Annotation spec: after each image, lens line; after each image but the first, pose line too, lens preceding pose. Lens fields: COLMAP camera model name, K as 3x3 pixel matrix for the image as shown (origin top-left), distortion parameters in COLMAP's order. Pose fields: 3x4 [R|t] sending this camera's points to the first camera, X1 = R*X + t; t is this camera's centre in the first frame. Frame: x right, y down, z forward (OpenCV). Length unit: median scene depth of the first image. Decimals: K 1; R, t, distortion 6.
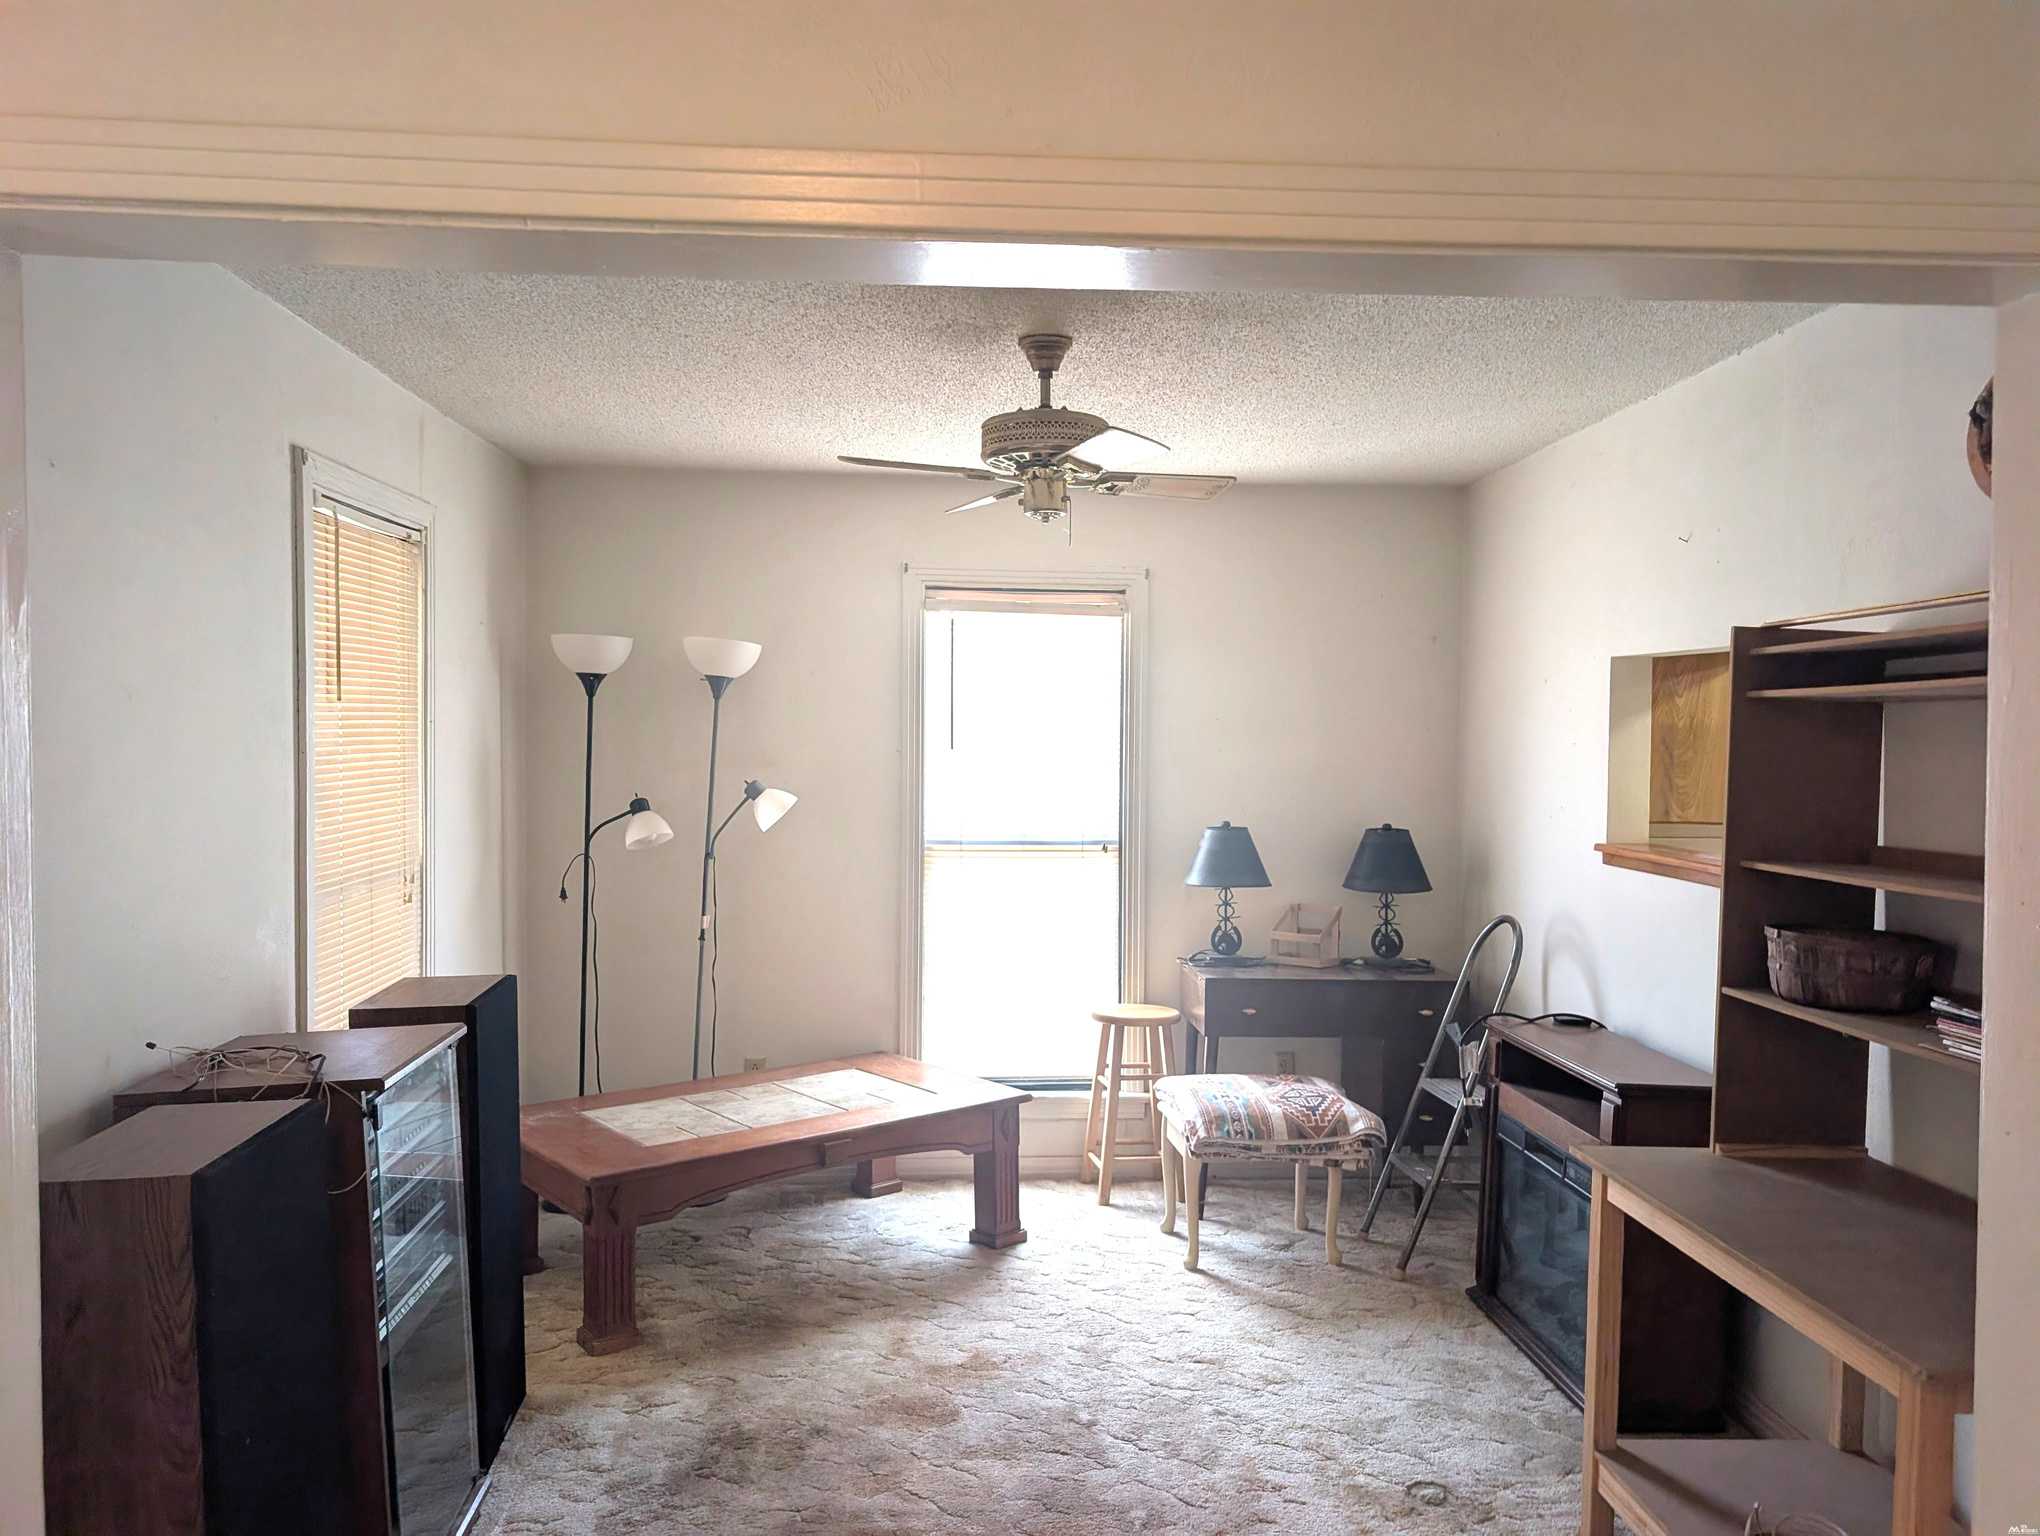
lens RADIAL K [[1482.4, 0, 1013.2], [0, 1482.4, 771.2], [0, 0, 1]] dist [0.027059, -0.011552]
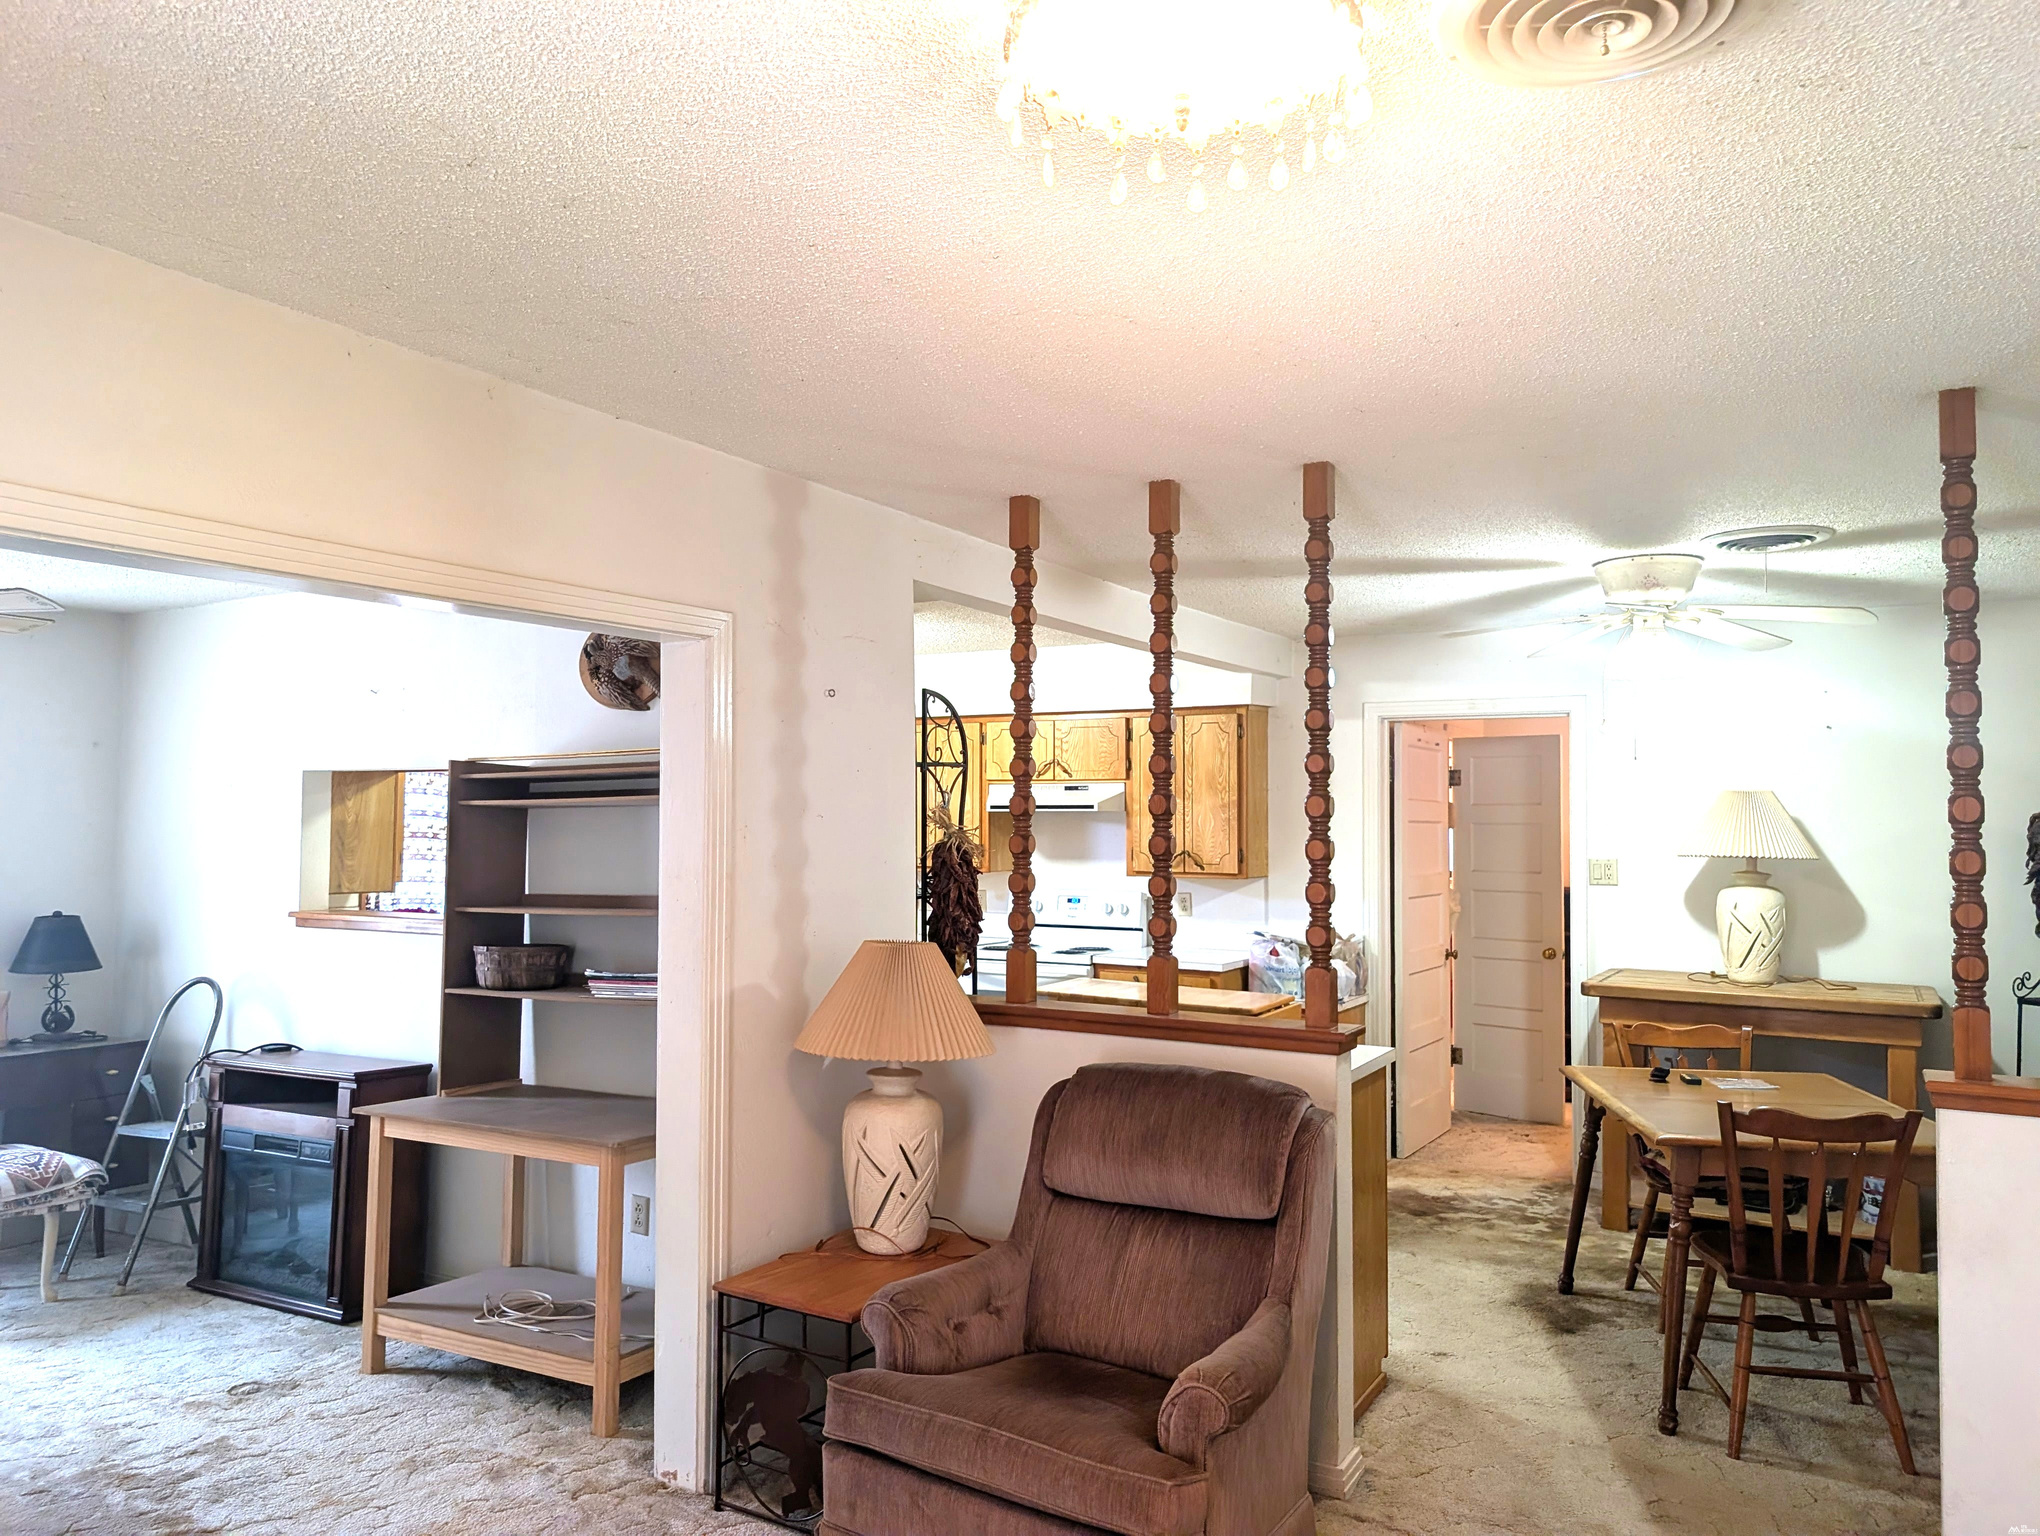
lens RADIAL K [[1482.4, 0, 1031.1], [0, 1482.4, 771.2], [0, 0, 1]] dist [0.027059, -0.011552]
pose [[0.543526, 0.027532, 0.838941, -0.368720], [0.025789, 0.998442, -0.049474, 0.007304], [-0.838996, 0.048526, 0.541969, -0.271450]]
